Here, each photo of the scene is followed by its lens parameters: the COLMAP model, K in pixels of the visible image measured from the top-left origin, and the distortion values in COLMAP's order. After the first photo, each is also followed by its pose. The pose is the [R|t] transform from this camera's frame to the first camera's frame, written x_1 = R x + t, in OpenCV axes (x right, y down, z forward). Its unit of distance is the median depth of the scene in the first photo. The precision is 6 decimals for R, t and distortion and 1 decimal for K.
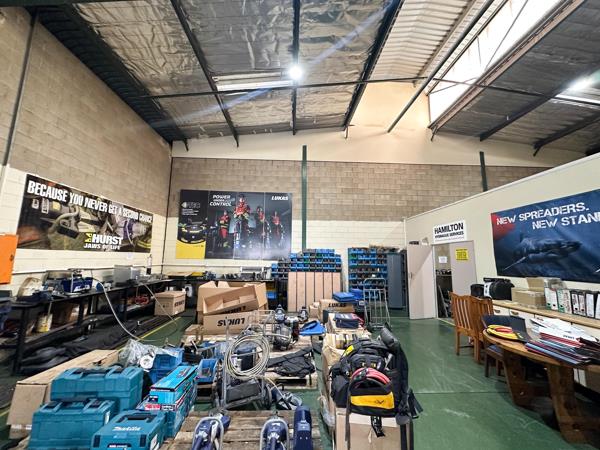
lens RADIAL K [[241.0, 0, 297.8], [0, 241.0, 222.7], [0, 0, 1]] dist [-0.004042, 0.000486]
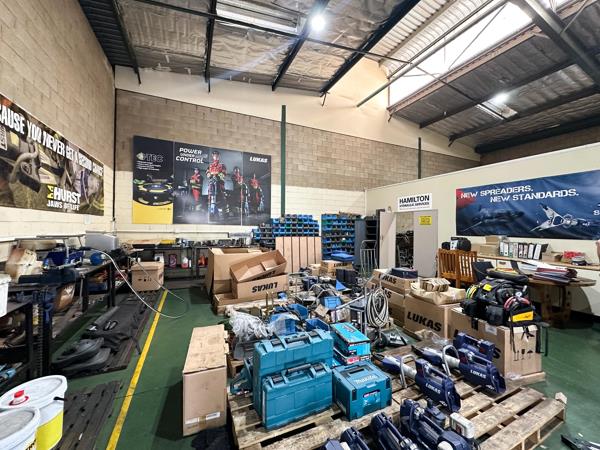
lens RADIAL K [[241.0, 0, 302.1], [0, 241.0, 223.6], [0, 0, 1]] dist [-0.004042, 0.000486]
pose [[0.924845, 0.001843, 0.380341, -0.298231], [-0.054548, 0.990293, 0.127843, 0.015910], [-0.376413, -0.138982, 0.915968, 0.053111]]
